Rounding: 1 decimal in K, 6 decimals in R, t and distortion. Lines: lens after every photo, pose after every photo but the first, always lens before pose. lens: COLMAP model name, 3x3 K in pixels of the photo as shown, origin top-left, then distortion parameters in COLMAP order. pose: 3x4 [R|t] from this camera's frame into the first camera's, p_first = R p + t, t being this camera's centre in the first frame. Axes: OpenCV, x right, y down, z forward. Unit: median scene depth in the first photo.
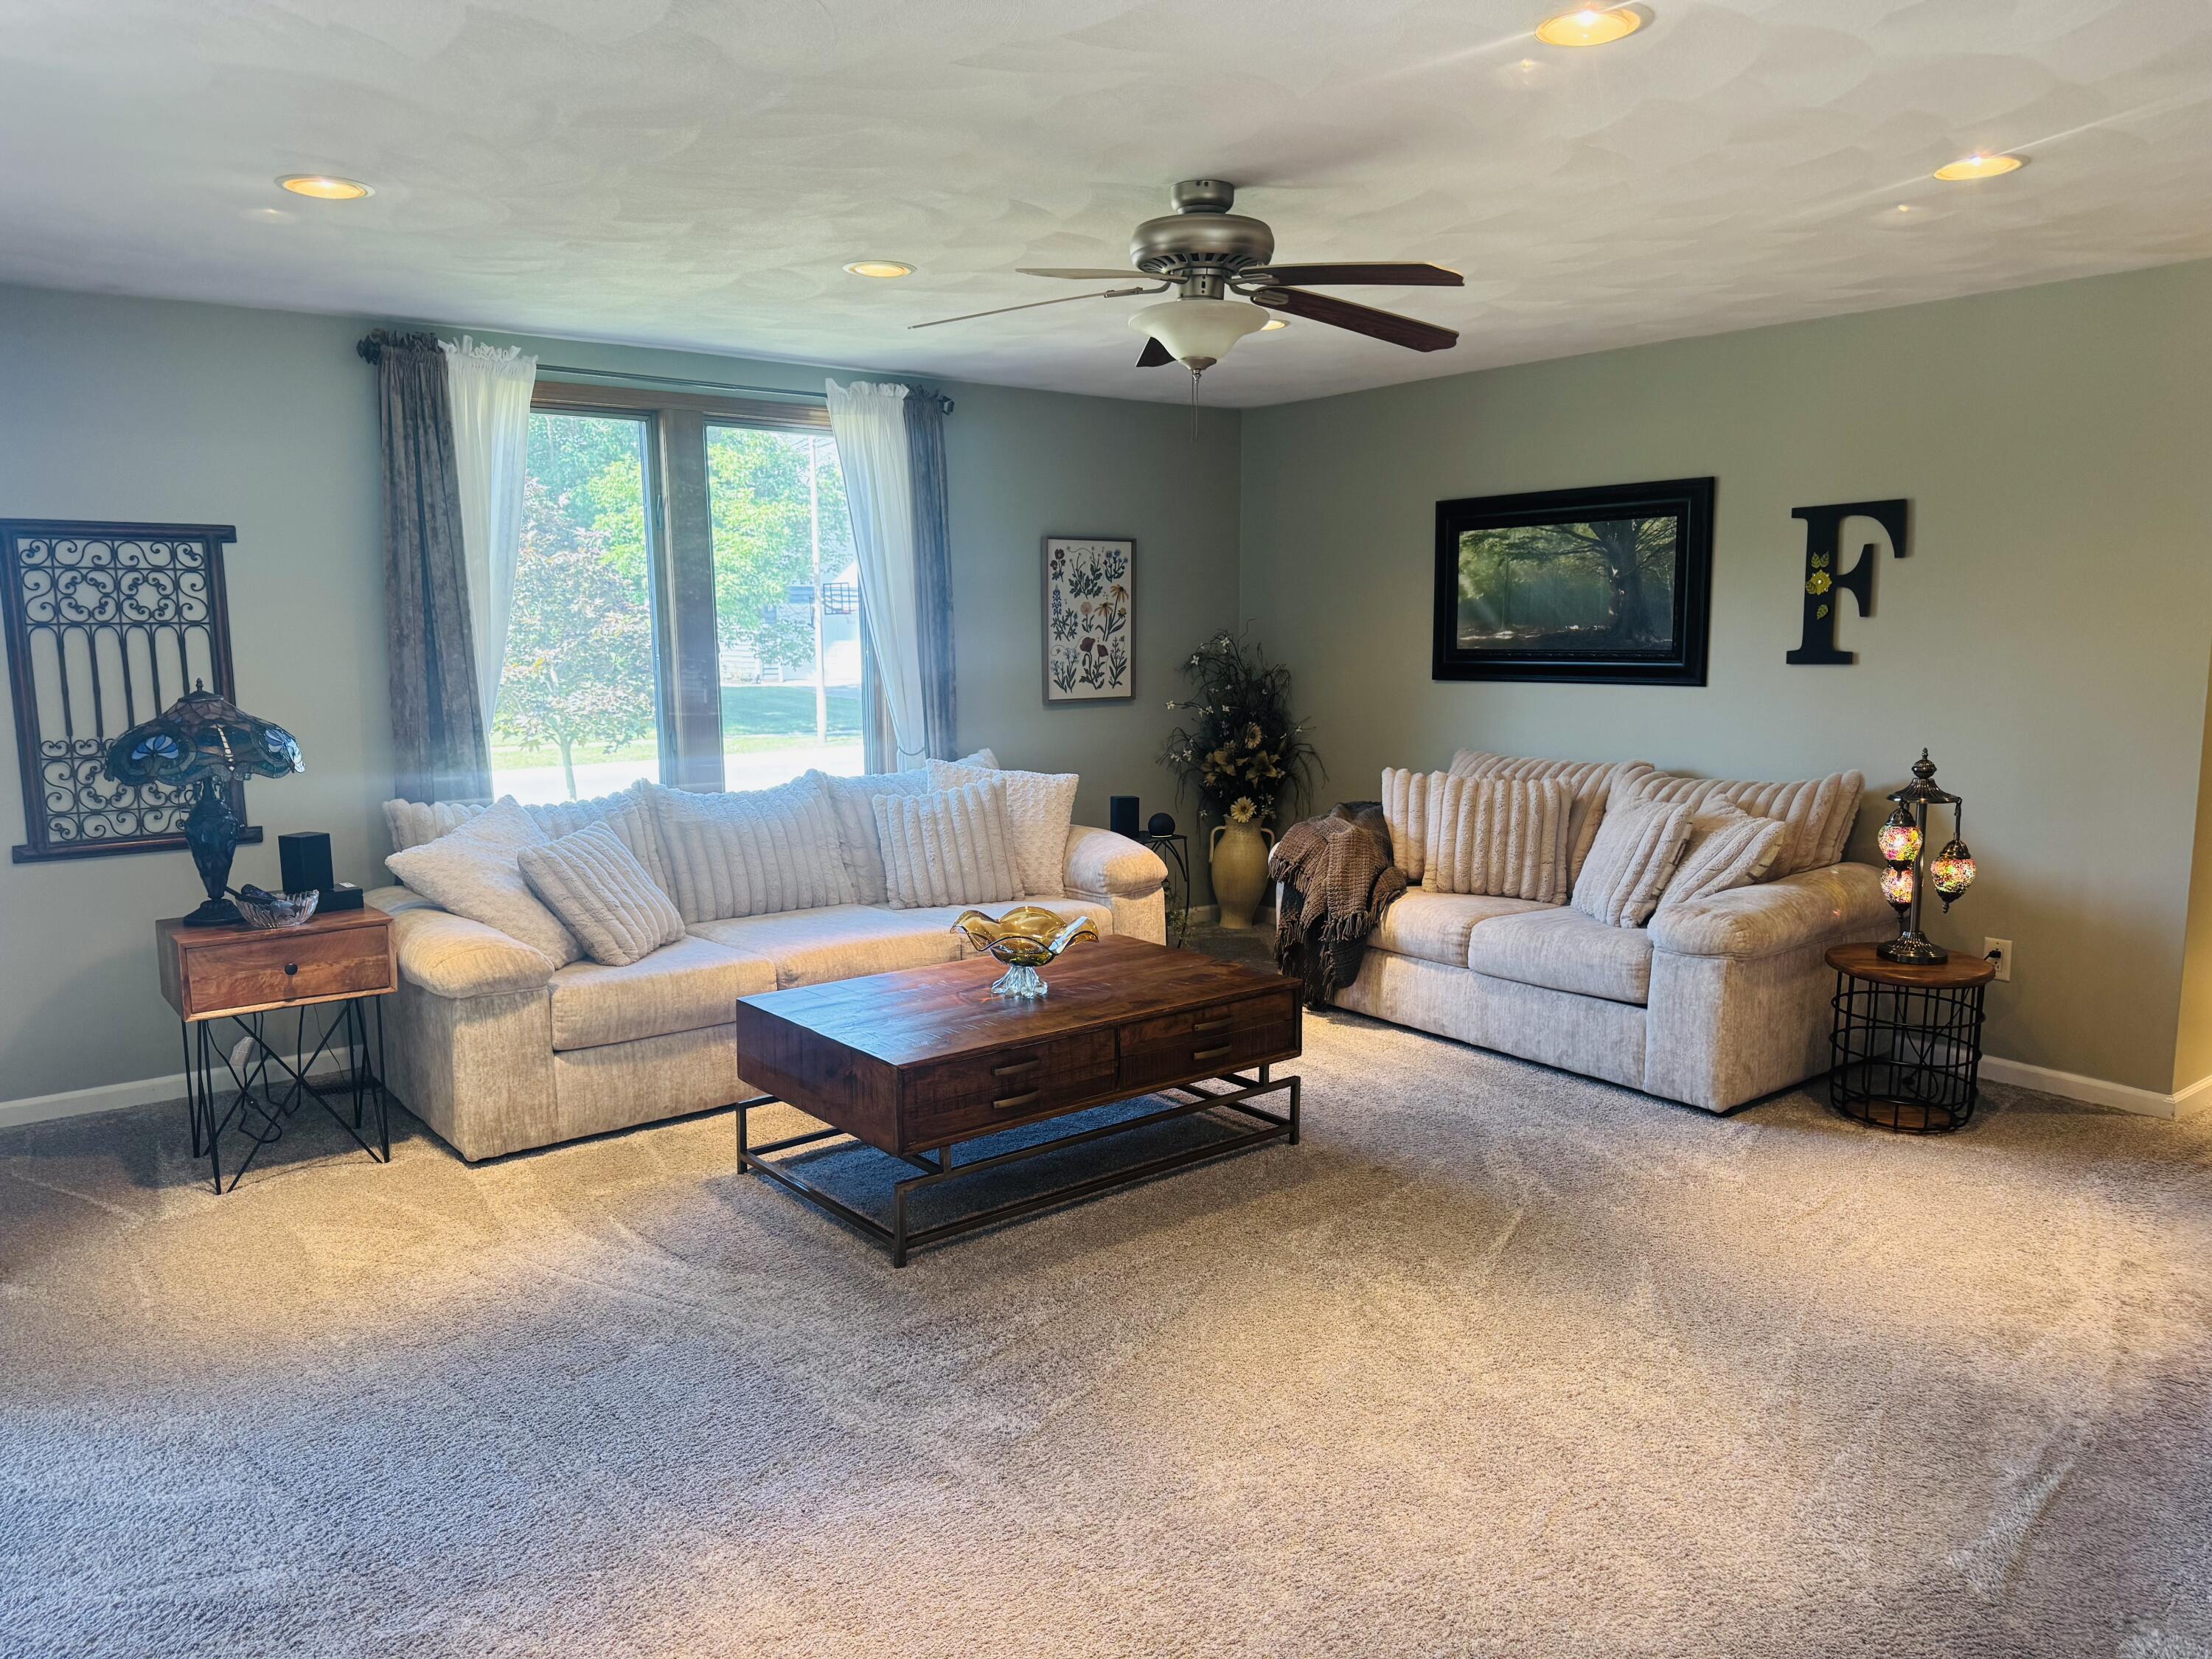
lens RADIAL K [[1529.7, 0, 1100.3], [0, 1529.7, 872.2], [0, 0, 1]] dist [0.039415, -0.008496]
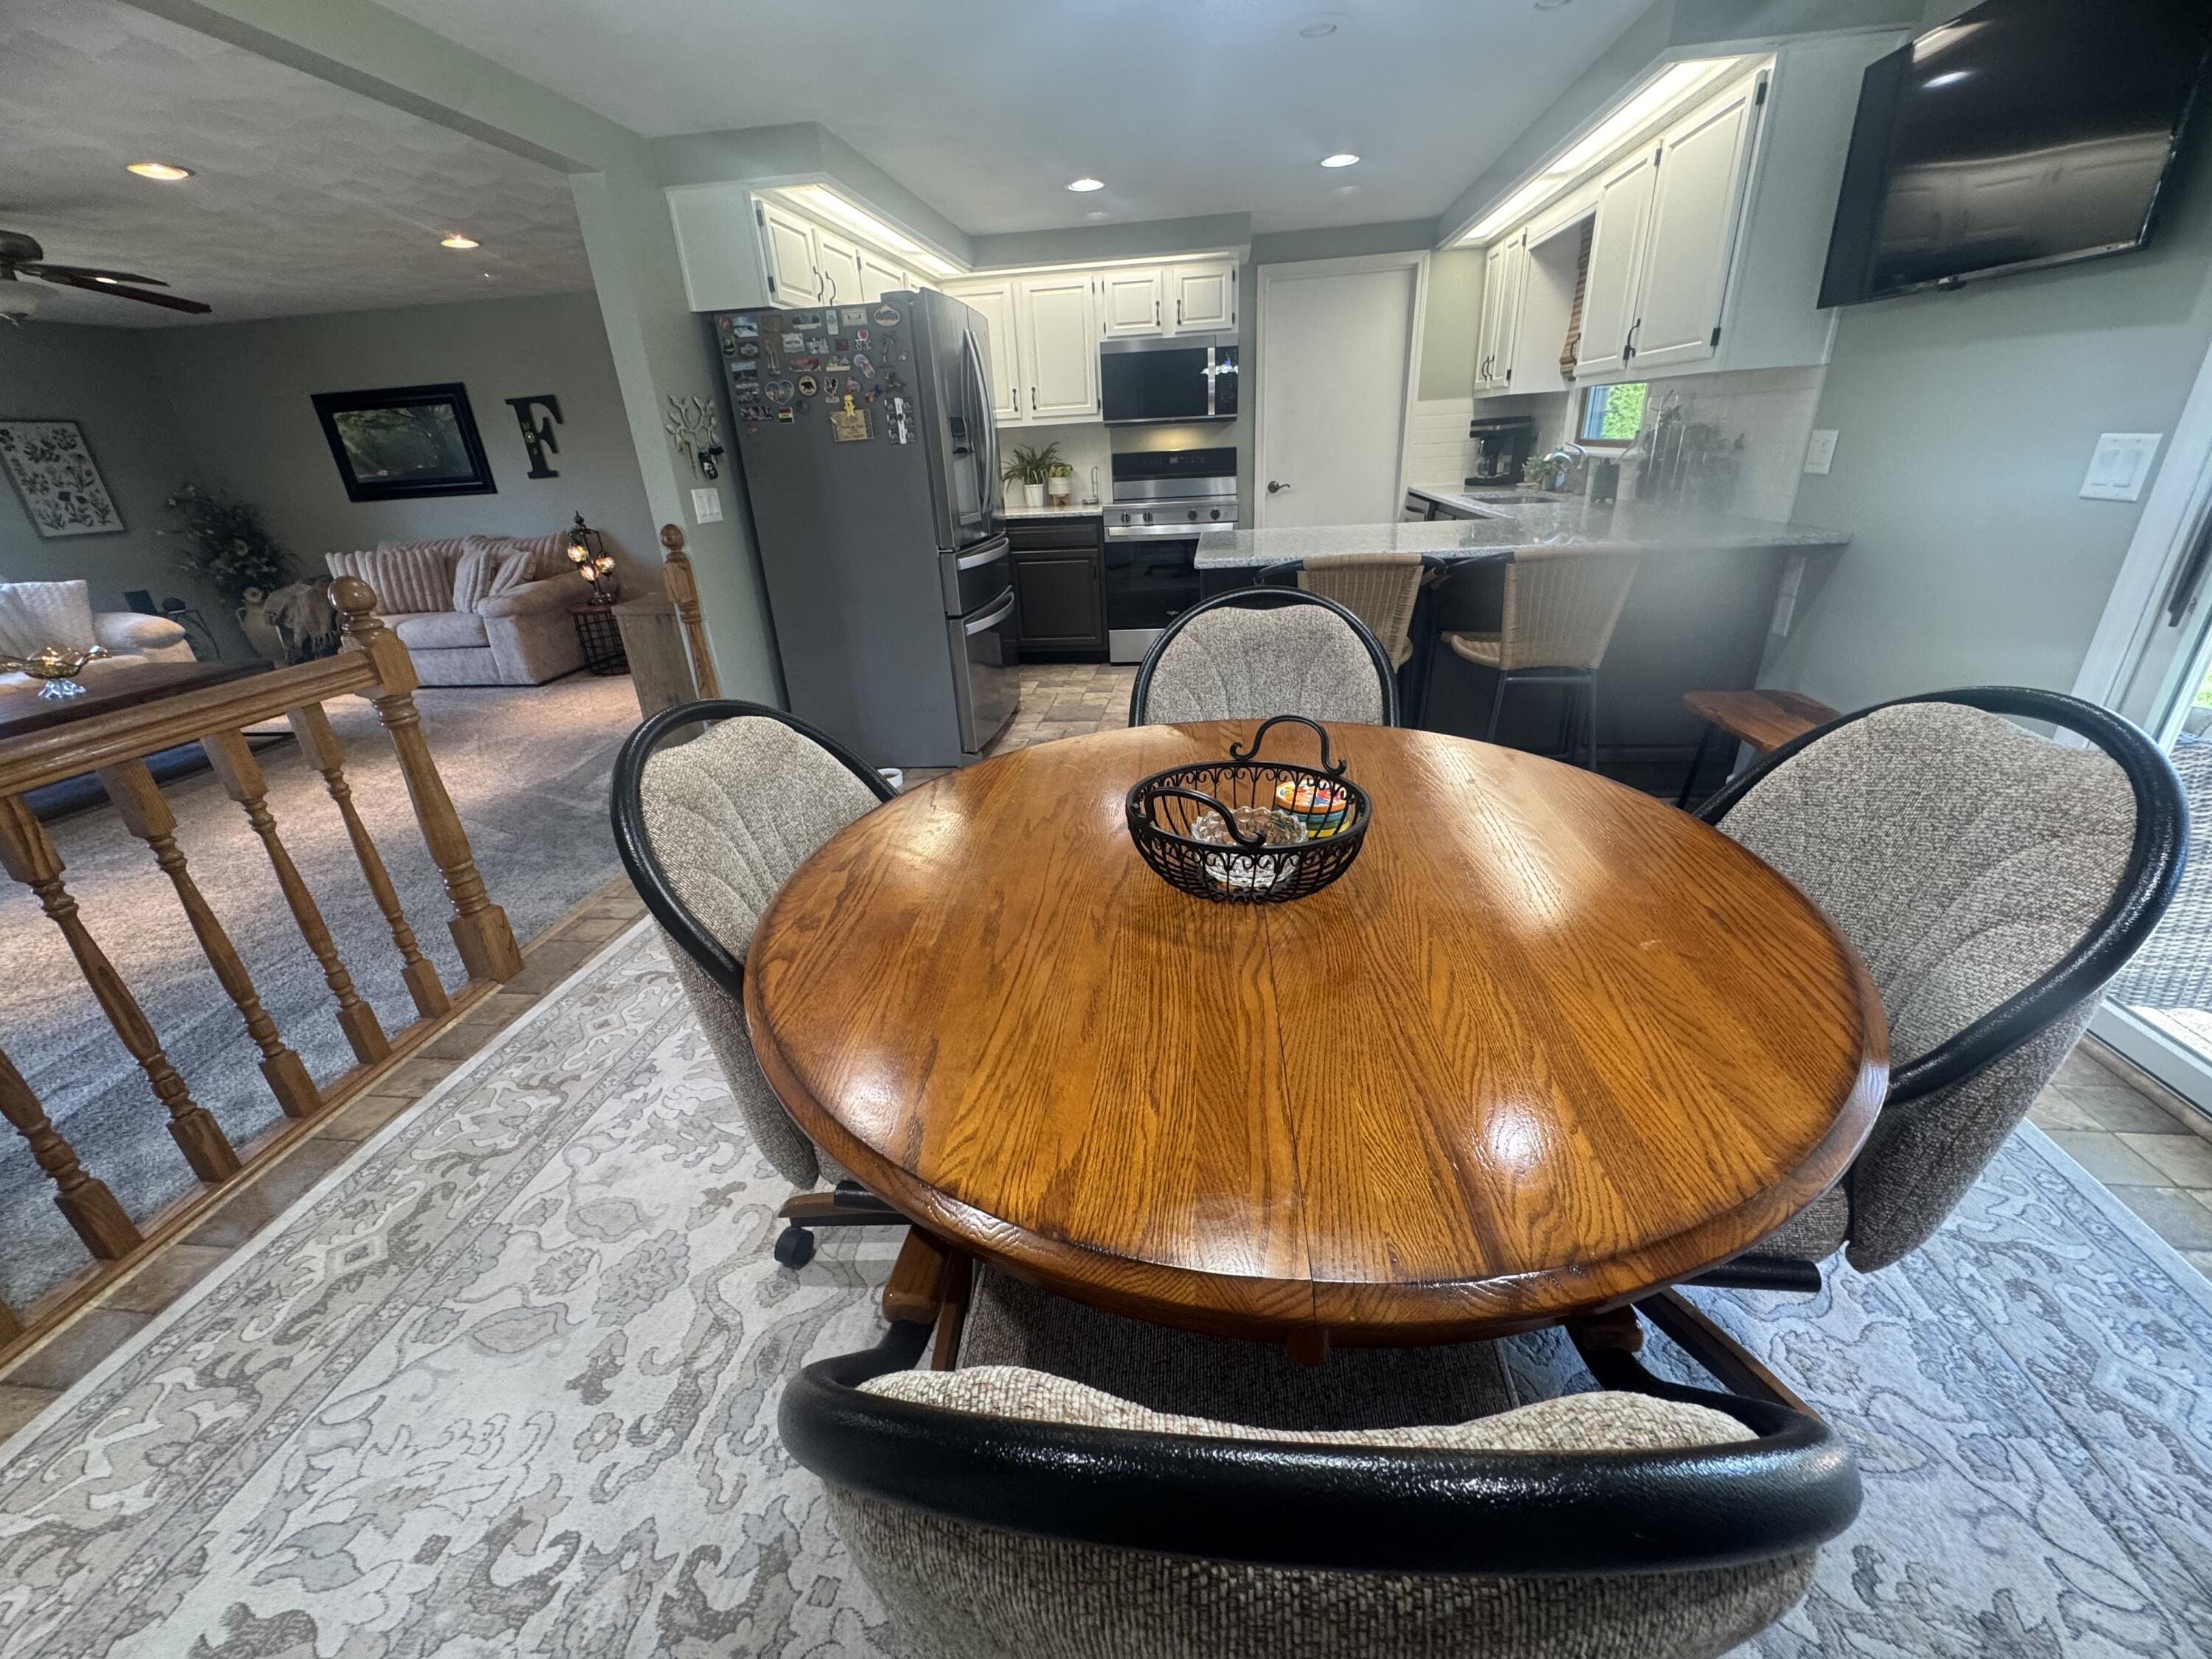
lens RADIAL K [[880.8, 0, 1100.6], [0, 880.8, 827.5], [0, 0, 1]] dist [-0.003056, 0.000483]
pose [[0.708227, -0.311676, 0.633460, 0.079376], [0.161817, 0.945051, 0.284068, 0.096682], [-0.687189, -0.098680, 0.719745, -0.434695]]
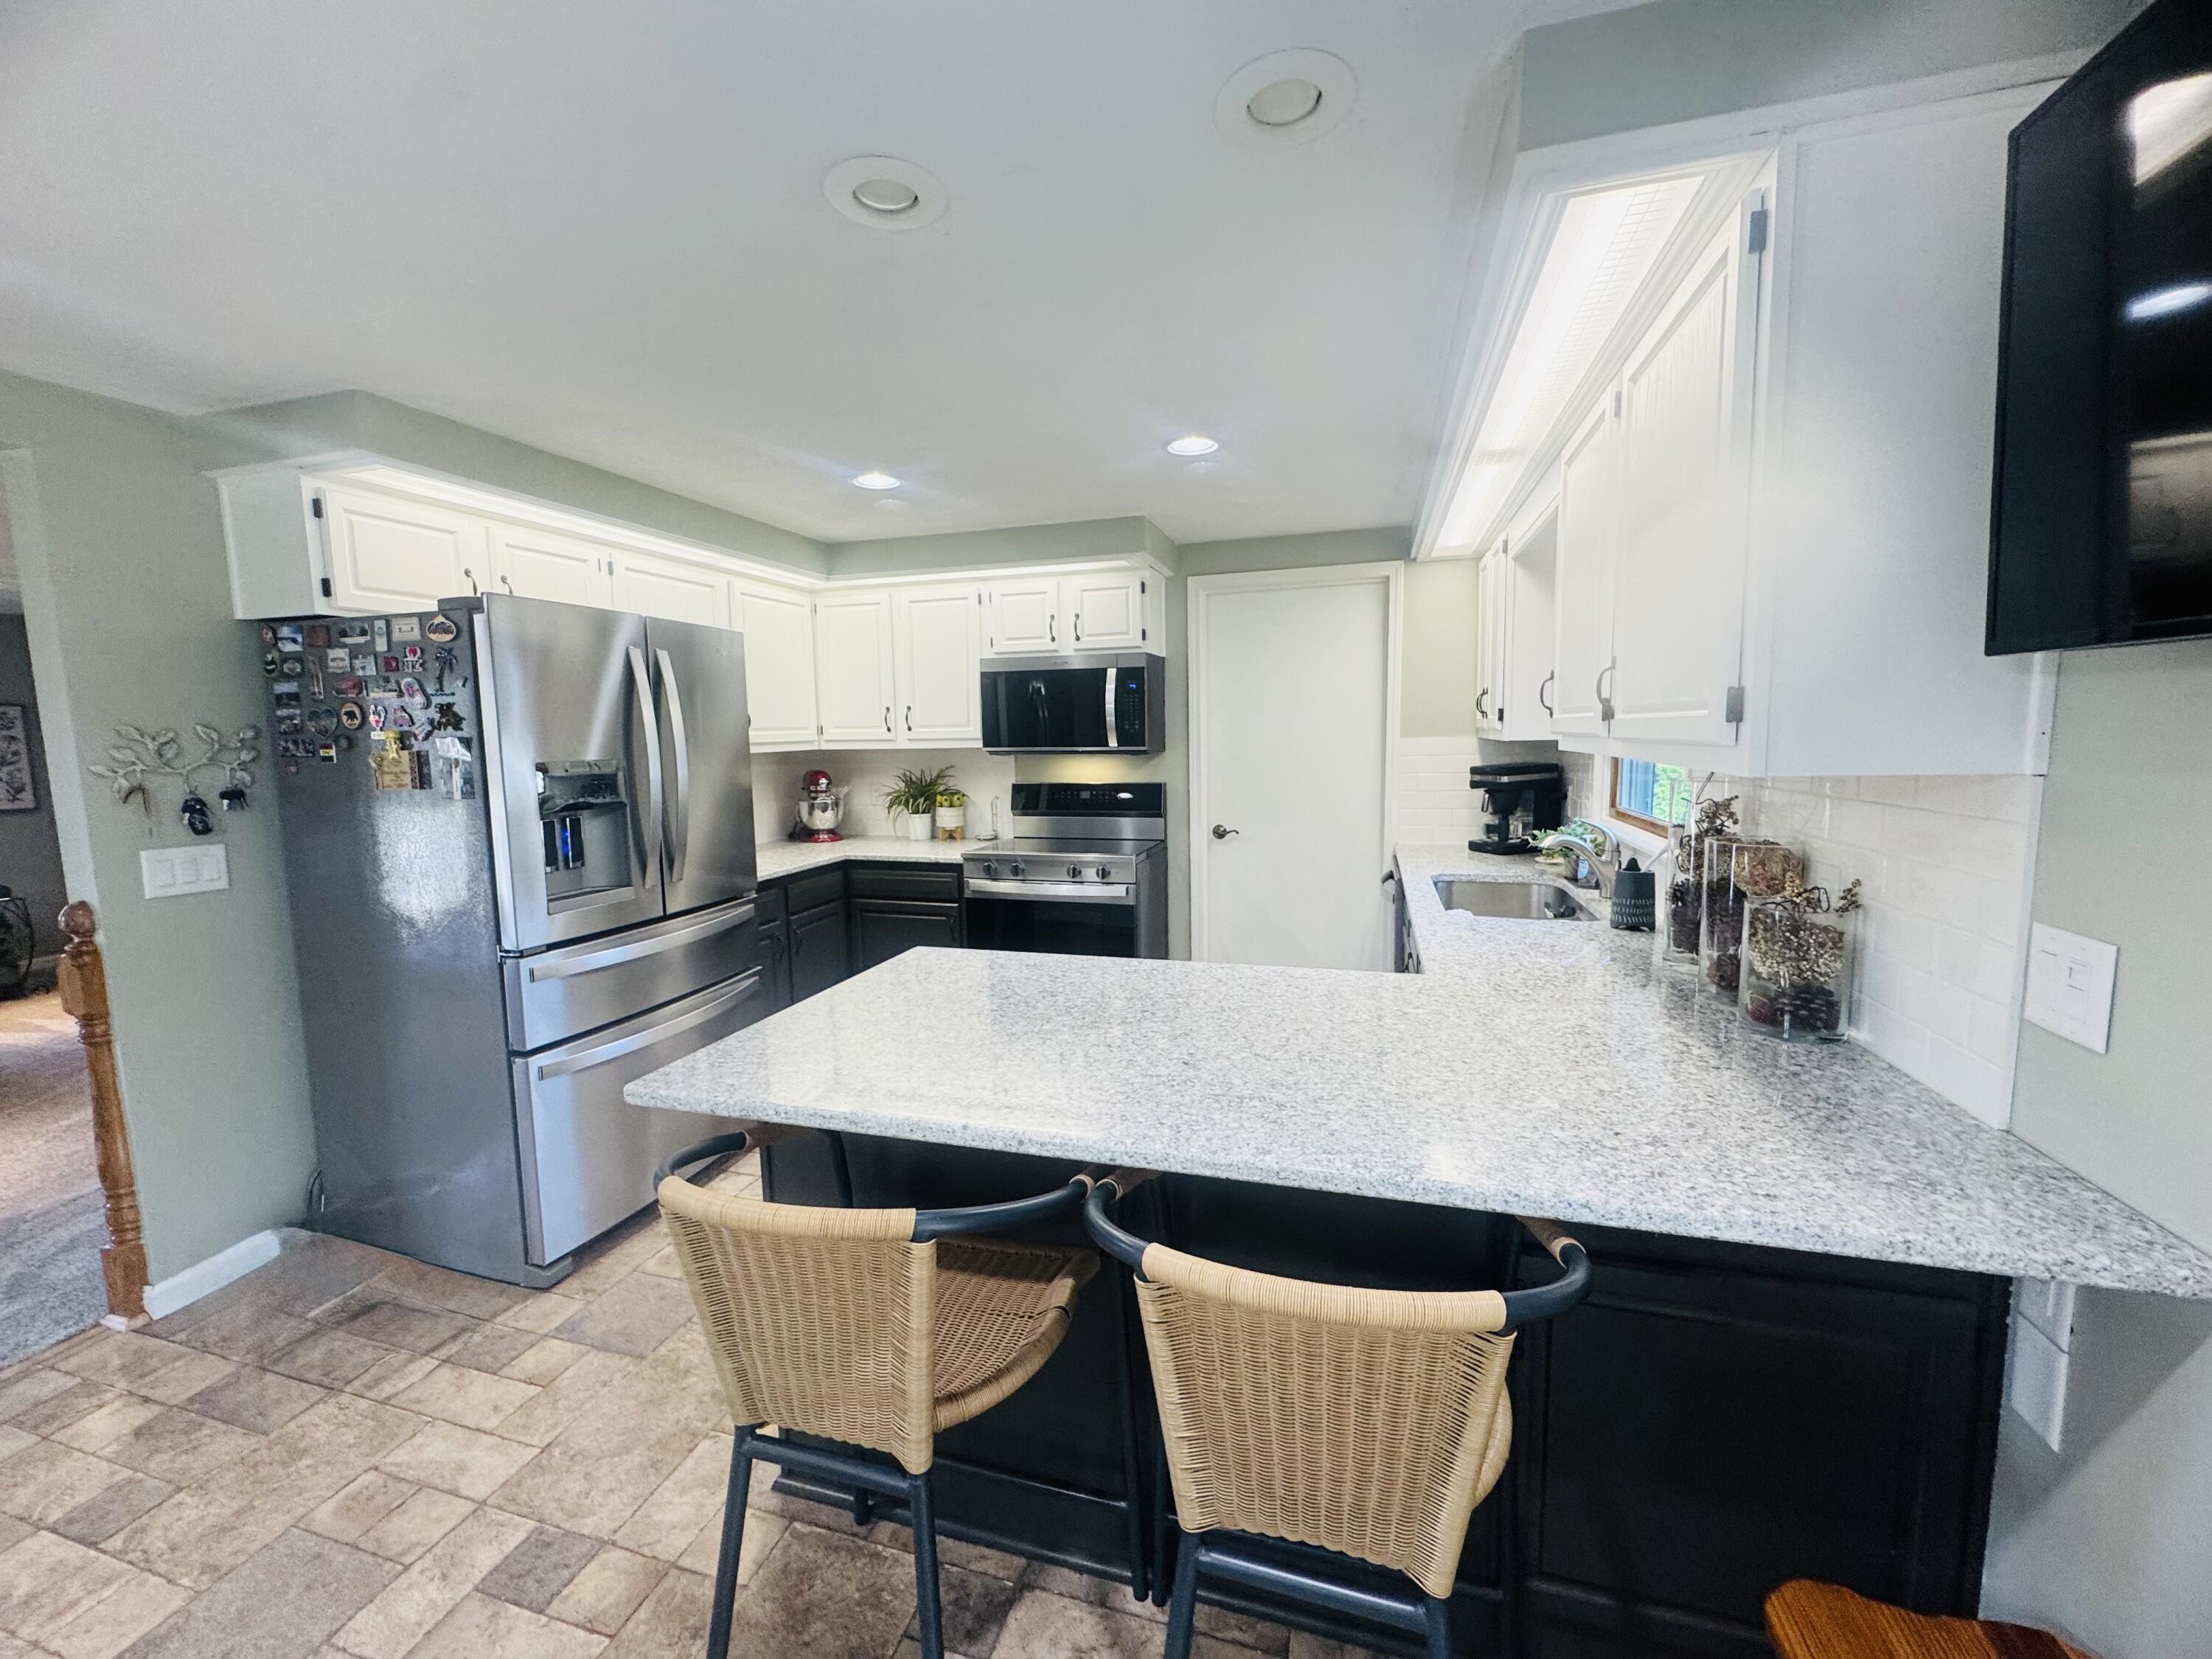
lens RADIAL K [[880.8, 0, 1104.1], [0, 880.8, 827.6], [0, 0, 1]] dist [-0.003056, 0.000483]
pose [[0.813928, -0.071559, 0.576541, 0.471239], [0.107363, 0.993819, -0.028219, 0.051719], [-0.570959, 0.084867, 0.816581, -0.374765]]
